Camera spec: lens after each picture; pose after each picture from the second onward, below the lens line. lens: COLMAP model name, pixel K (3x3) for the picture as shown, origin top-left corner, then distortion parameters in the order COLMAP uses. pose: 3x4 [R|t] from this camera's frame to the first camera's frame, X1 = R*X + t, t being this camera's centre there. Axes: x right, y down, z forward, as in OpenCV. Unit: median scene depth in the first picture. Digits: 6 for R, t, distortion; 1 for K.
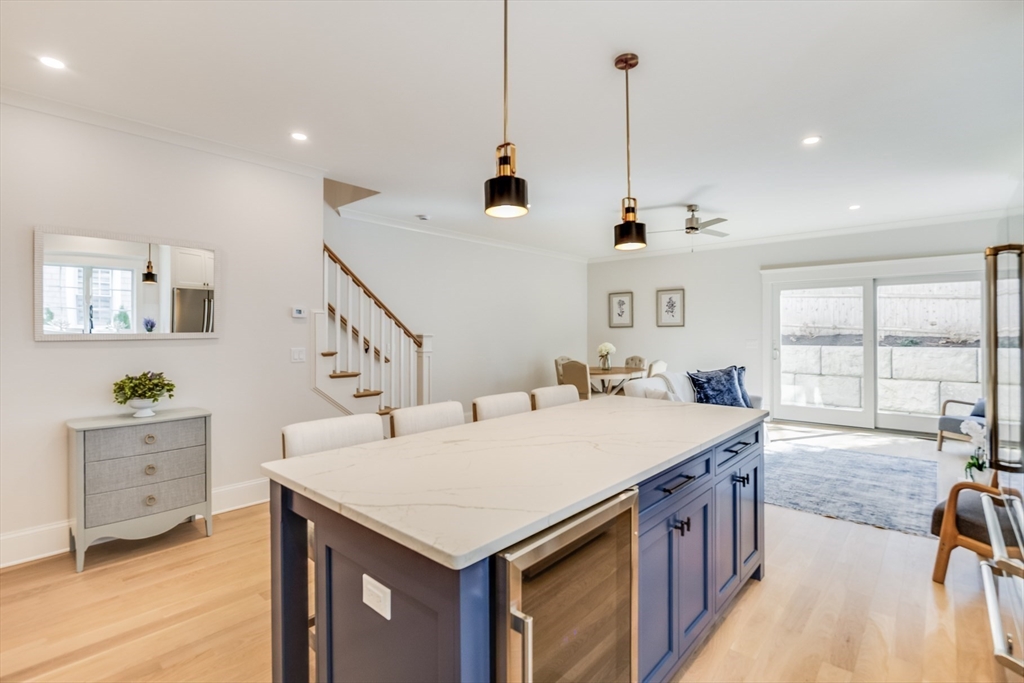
lens RADIAL K [[479.1, 0, 517.3], [0, 479.1, 331.7], [0, 0, 1]] dist [-0.004397, -0.000214]
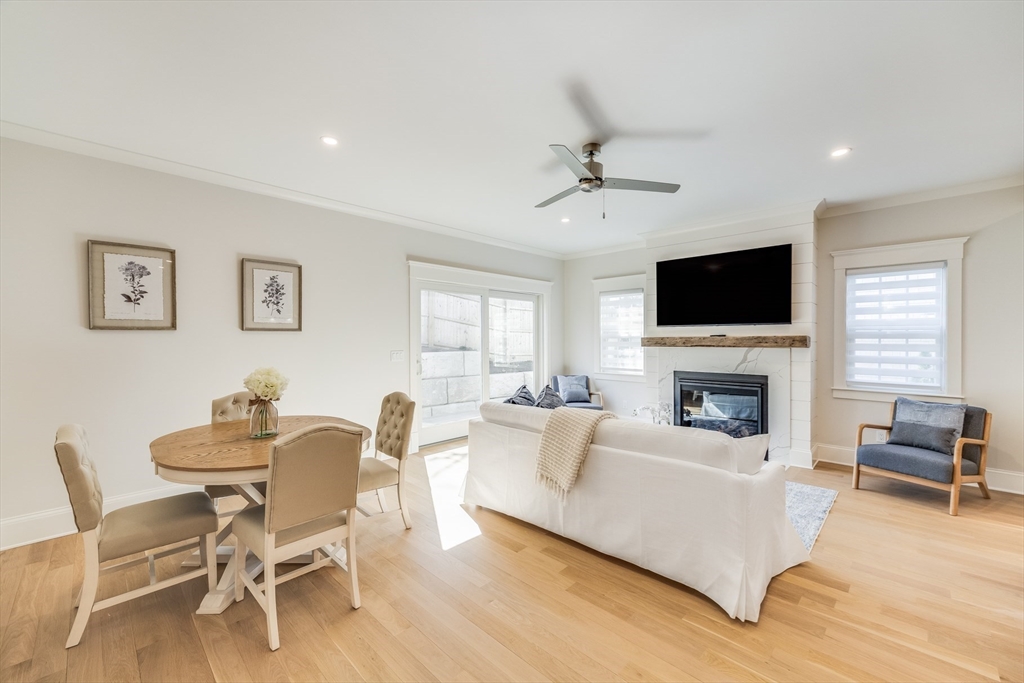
lens RADIAL K [[411.7, 0, 511.4], [0, 411.7, 343.9], [0, 0, 1]] dist [0.002923, 0.000039]
pose [[0.052134, -0.009831, 0.998592, -0.163375], [0.000273, 0.999952, 0.009830, -0.000211], [-0.998640, -0.000240, 0.052134, 0.886157]]
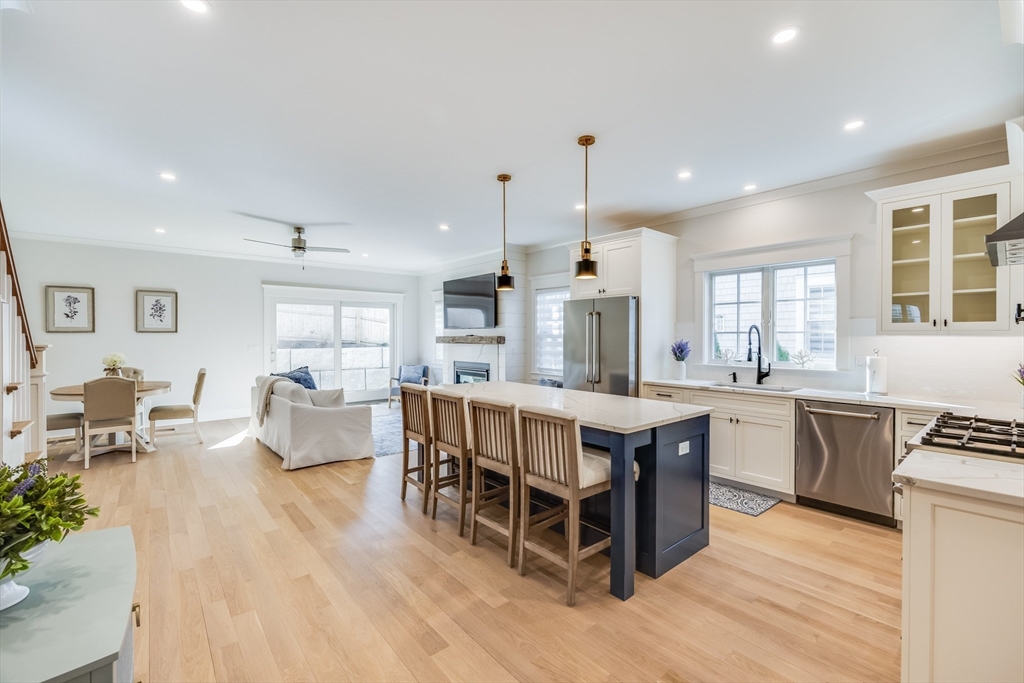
lens RADIAL K [[434.5, 0, 512.0], [0, 434.5, 341.5], [0, 0, 1]] dist [-0.007979, -0.000223]
pose [[0.150224, -0.009945, 0.988602, -0.474764], [-0.001921, 0.999945, 0.010351, -0.004227], [-0.988650, -0.003454, 0.150196, 0.280549]]
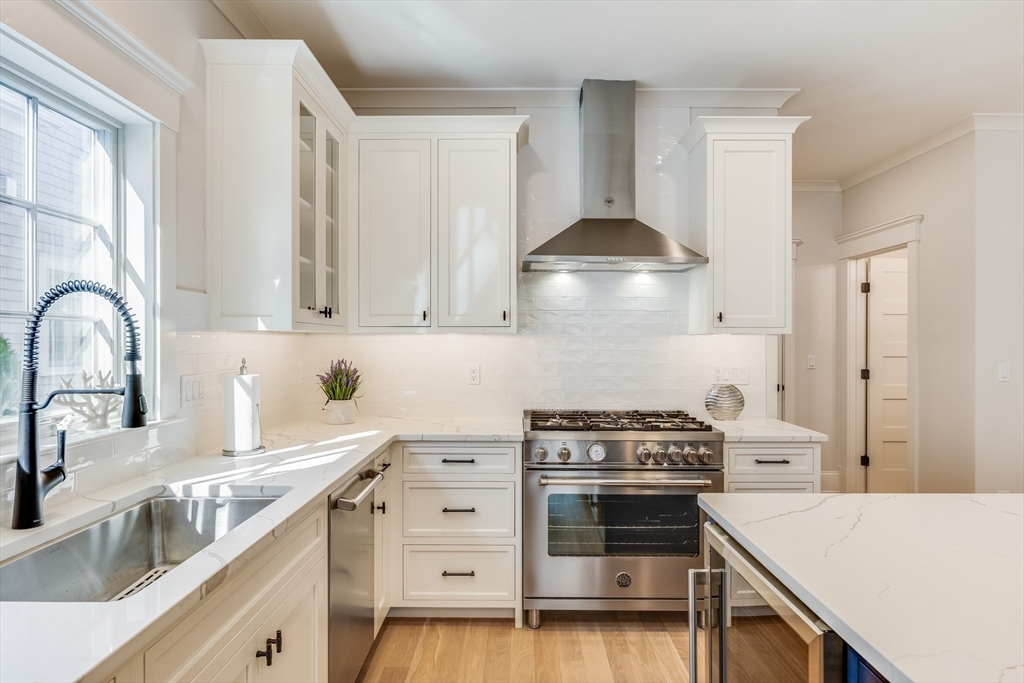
lens RADIAL K [[581.6, 0, 512.0], [0, 581.6, 341.5], [0, 0, 1]] dist [-0.003258, -0.000563]
pose [[-0.756309, 0.002116, -0.654212, 0.213164], [0.001655, 0.999998, 0.001322, -0.000869], [0.654213, -0.000082, -0.756310, 0.285698]]
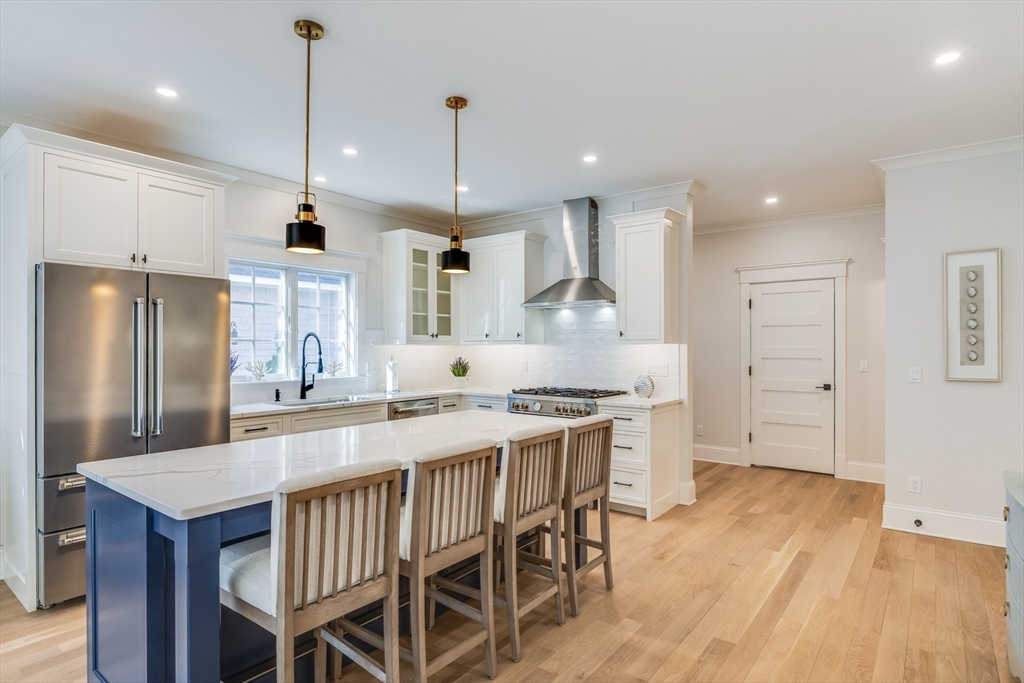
lens RADIAL K [[541.3, 0, 522.8], [0, 541.3, 346.1], [0, 0, 1]] dist [0.001680, 0.000377]
pose [[-0.997360, 0.003540, -0.072526, -0.027027], [0.003669, 0.999992, -0.001645, -0.002567], [0.072520, -0.001907, -0.997365, 0.744851]]
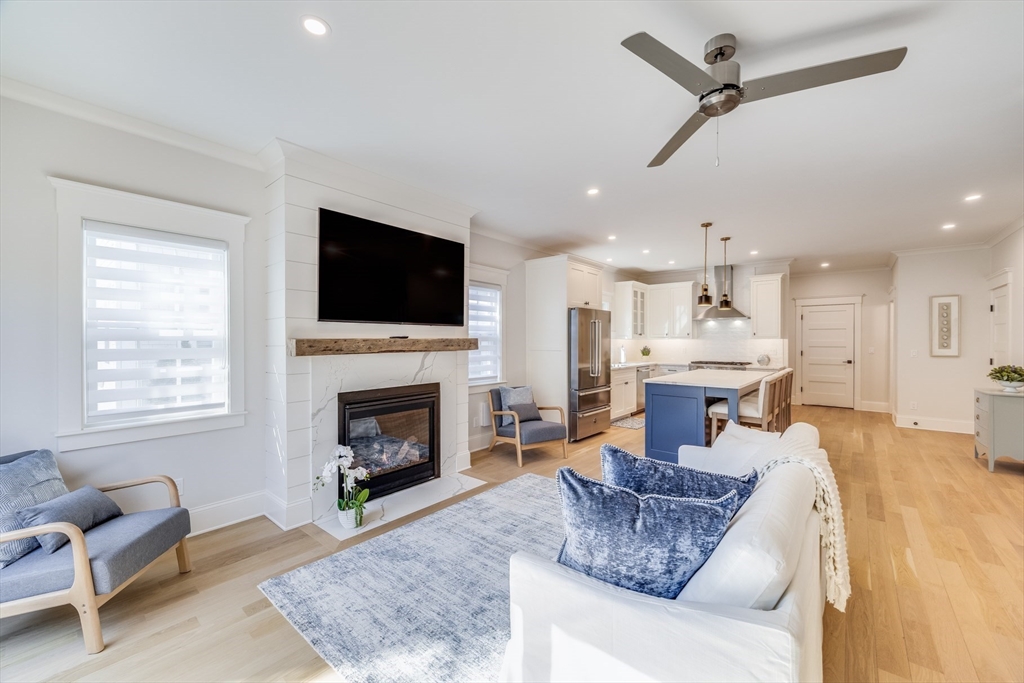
lens RADIAL K [[404.2, 0, 515.6], [0, 404.2, 341.9], [0, 0, 1]] dist [0.008398, -0.000165]
pose [[-0.999660, 0.002553, -0.025943, 0.455545], [0.002473, 0.999992, 0.003101, -0.002988], [0.025951, 0.003036, -0.999659, 1.108287]]
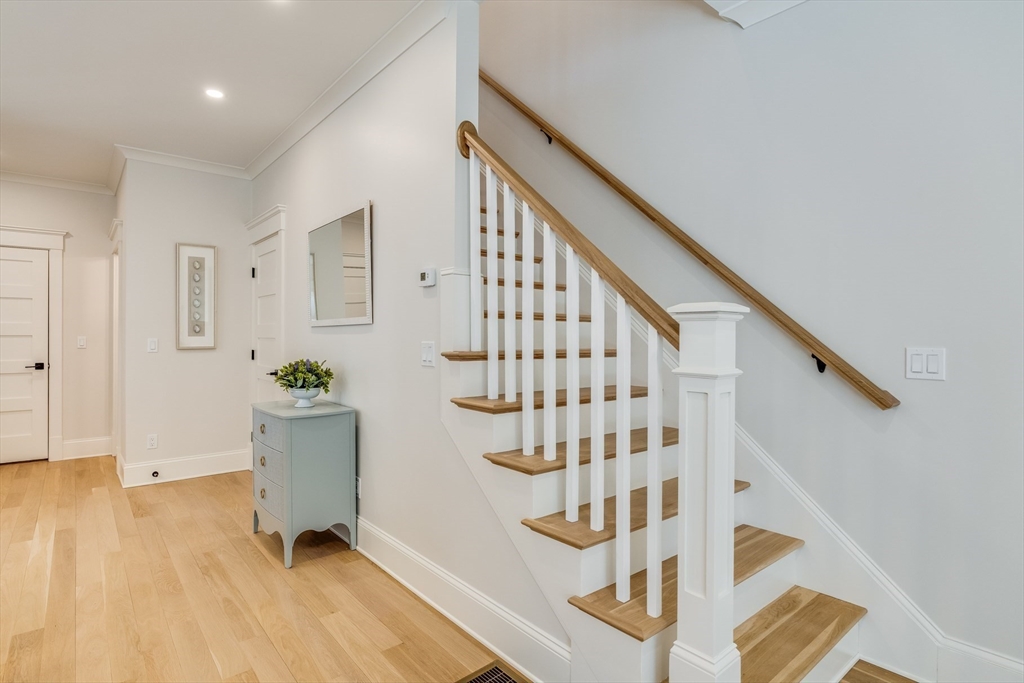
lens RADIAL K [[530.1, 0, 512.9], [0, 530.1, 335.7], [0, 0, 1]] dist [-0.011468, -0.000704]
pose [[-0.153604, 0.003589, -0.988126, 0.085032], [0.000319, 0.999994, 0.003583, 0.015501], [0.988132, 0.000235, -0.153604, 0.729686]]
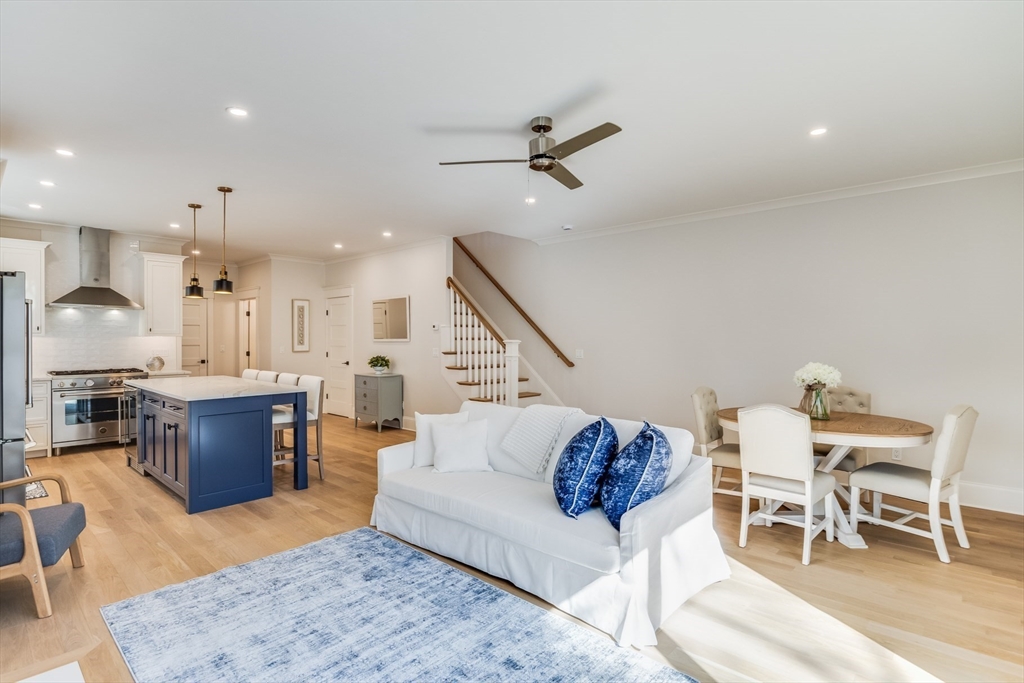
lens RADIAL K [[516.2, 0, 512.3], [0, 516.2, 336.7], [0, 0, 1]] dist [-0.006916, 0.000199]
pose [[-0.027803, 0.001540, -0.999612, 0.807008], [0.002708, 0.999995, 0.001466, -0.004646], [0.999610, -0.002666, -0.027807, 0.804286]]
